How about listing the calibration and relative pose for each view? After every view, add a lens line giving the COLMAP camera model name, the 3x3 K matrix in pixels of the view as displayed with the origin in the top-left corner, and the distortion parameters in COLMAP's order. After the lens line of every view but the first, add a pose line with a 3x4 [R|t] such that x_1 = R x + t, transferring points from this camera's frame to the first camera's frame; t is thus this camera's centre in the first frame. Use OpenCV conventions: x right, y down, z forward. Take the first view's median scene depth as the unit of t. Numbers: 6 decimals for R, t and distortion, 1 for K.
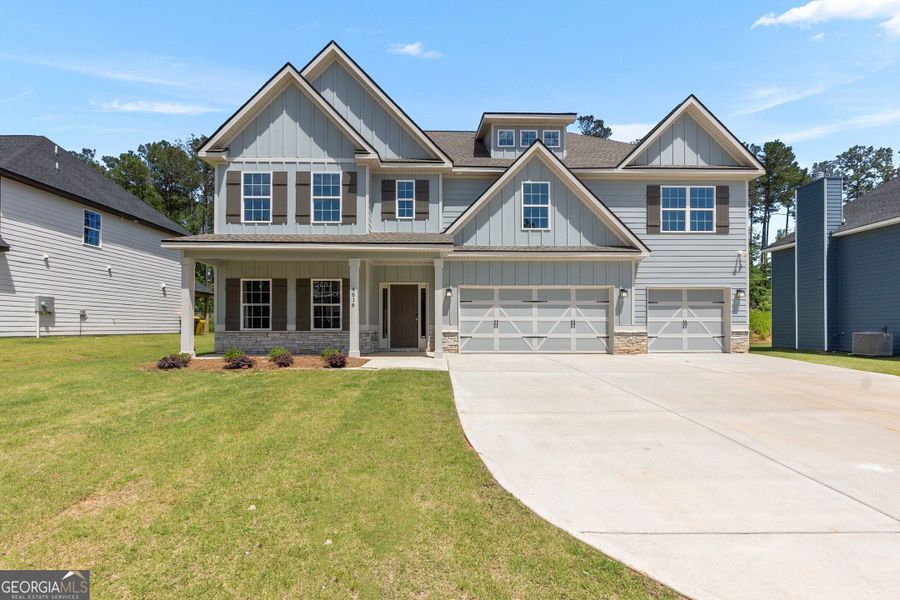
lens RADIAL K [[392.9, 0, 452.0], [0, 392.9, 324.9], [0, 0, 1]] dist [-0.002159, 0.001824]
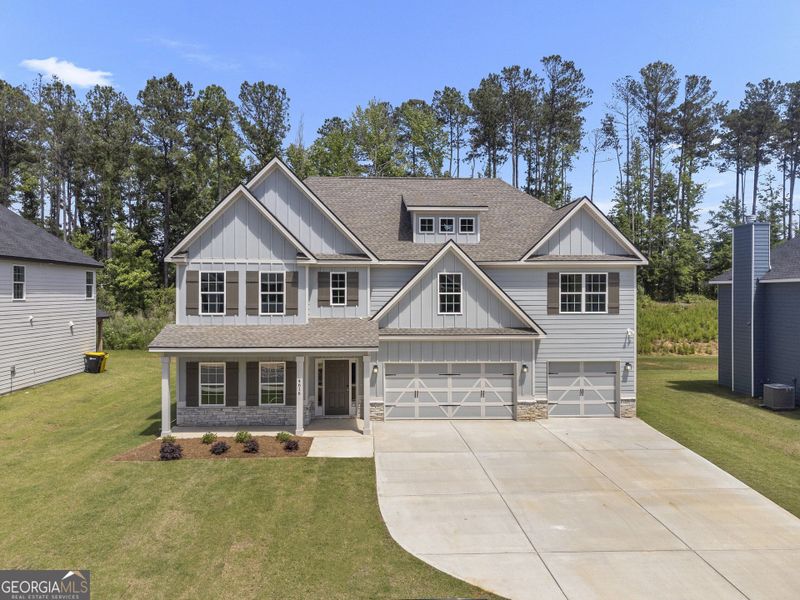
lens RADIAL K [[589.4, 0, 402.0], [0, 589.4, 290.1], [0, 0, 1]] dist [0.029345, -0.018887]
pose [[0.999654, -0.000524, 0.026302, 0.024057], [0.000500, 0.999999, 0.000912, -0.310735], [-0.026303, -0.000898, 0.999654, -0.734390]]
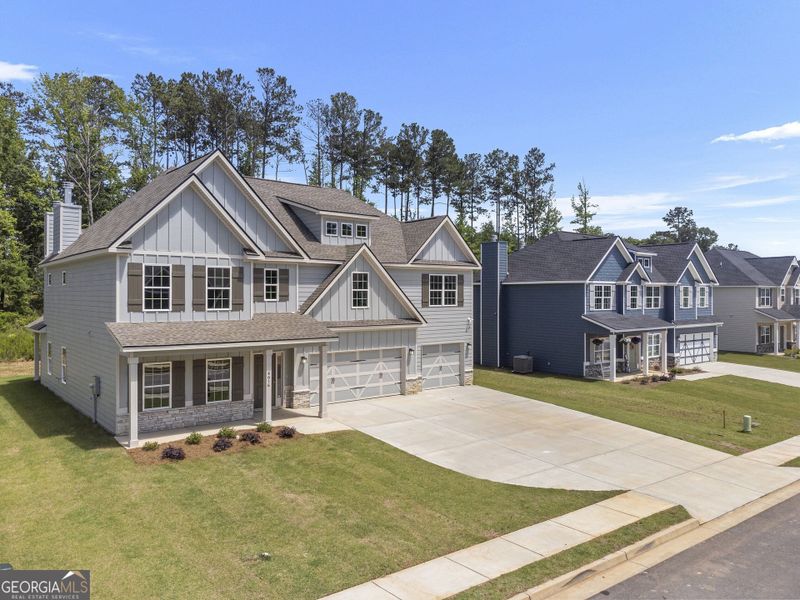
lens RADIAL K [[589.4, 0, 390.4], [0, 589.4, 288.1], [0, 0, 1]] dist [0.029345, -0.018887]
pose [[0.802756, 0.007227, 0.596264, -0.890940], [-0.004987, 0.999973, -0.005406, -0.295463], [-0.596287, 0.001366, 0.802770, -0.665634]]
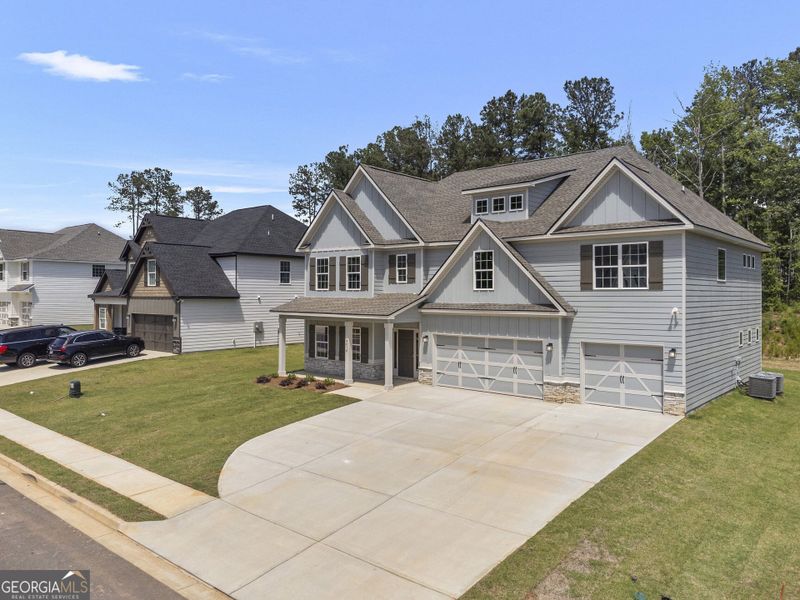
lens RADIAL K [[589.4, 0, 403.5], [0, 589.4, 286.1], [0, 0, 1]] dist [0.029345, -0.018887]
pose [[0.755281, -0.007482, -0.655358, 1.203615], [0.003191, 0.999965, -0.007738, -0.237547], [0.655393, 0.003753, 0.755278, -0.530416]]
